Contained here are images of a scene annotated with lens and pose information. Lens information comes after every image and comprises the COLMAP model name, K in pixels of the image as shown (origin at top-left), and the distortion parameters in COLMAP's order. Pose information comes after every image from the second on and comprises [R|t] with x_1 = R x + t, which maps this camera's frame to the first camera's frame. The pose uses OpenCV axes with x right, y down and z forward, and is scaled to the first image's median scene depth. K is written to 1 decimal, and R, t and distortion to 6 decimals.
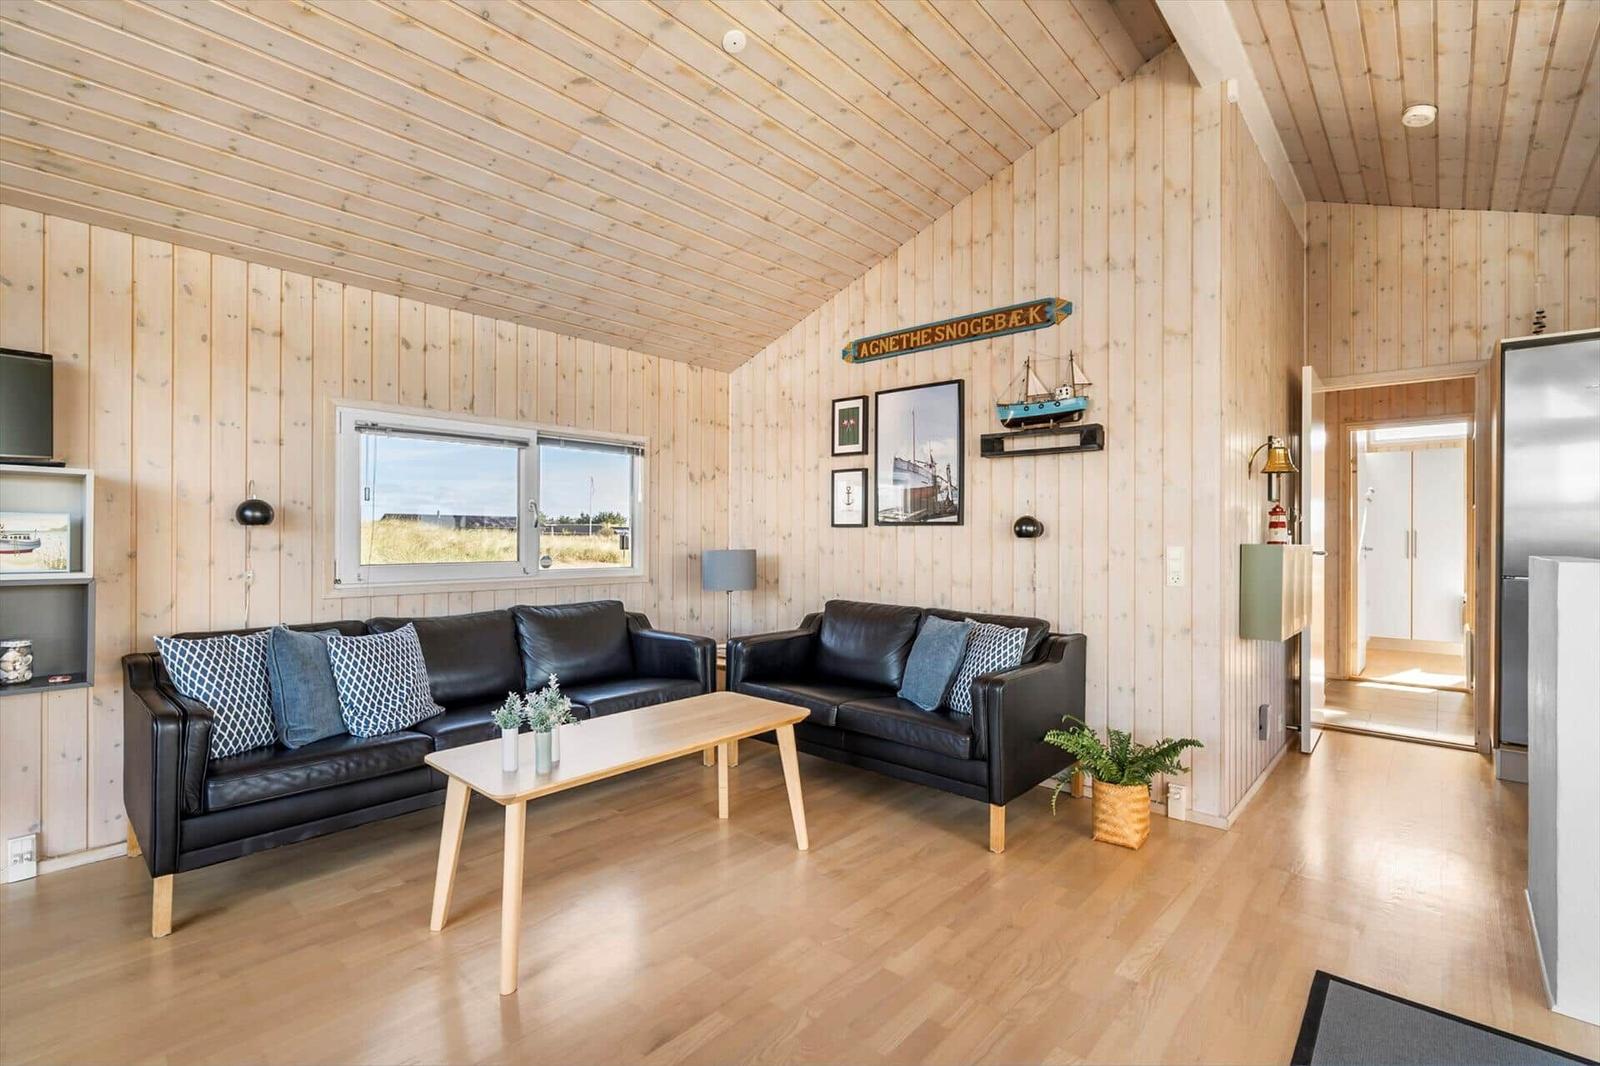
lens RADIAL K [[722.8, 0, 810.5], [0, 722.8, 533.6], [0, 0, 1]] dist [0.000106, 0.000820]
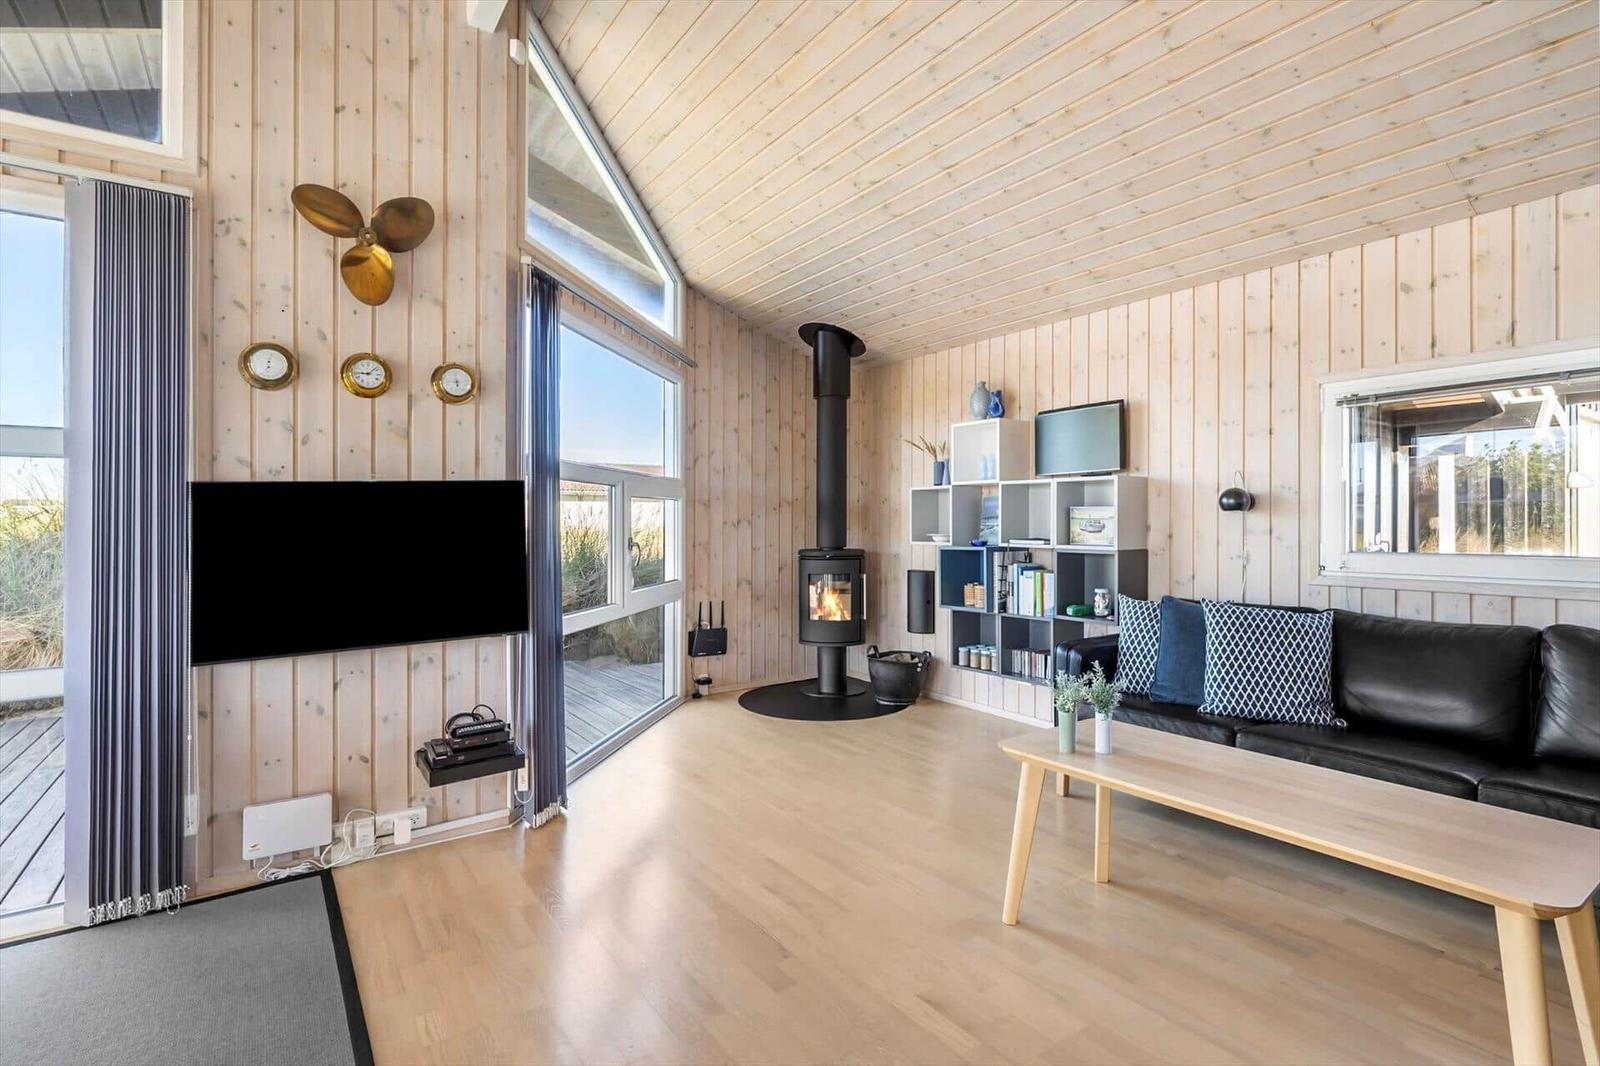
lens RADIAL K [[768.2, 0, 807.2], [0, 768.2, 528.7], [0, 0, 1]] dist [0.003430, 0.001328]
pose [[-0.233815, 0.003983, -0.972273, 0.408104], [0.006749, 0.999974, 0.002474, 0.006121], [0.972258, -0.005983, -0.233836, 0.474355]]
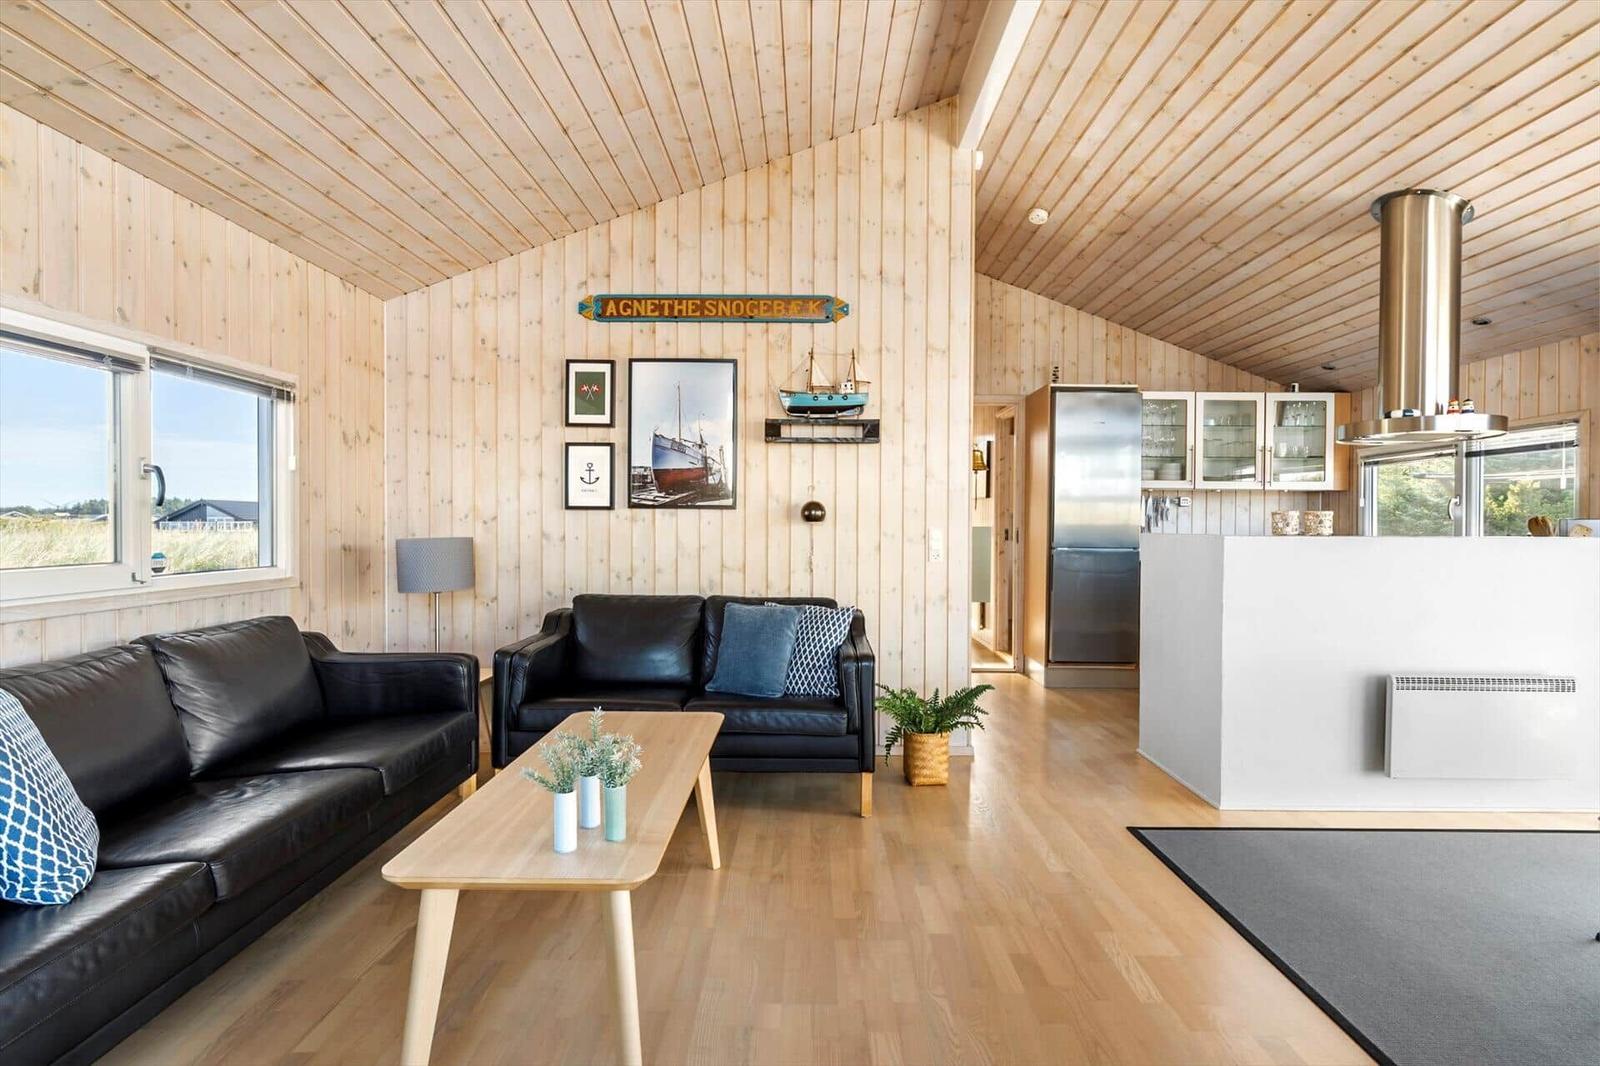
lens RADIAL K [[768.2, 0, 807.2], [0, 768.2, 528.7], [0, 0, 1]] dist [0.003430, 0.001328]
pose [[0.753558, -0.007466, 0.657339, -0.398640], [-0.002191, 0.999901, 0.013870, 0.000546], [-0.657378, -0.011892, 0.753467, 0.151325]]
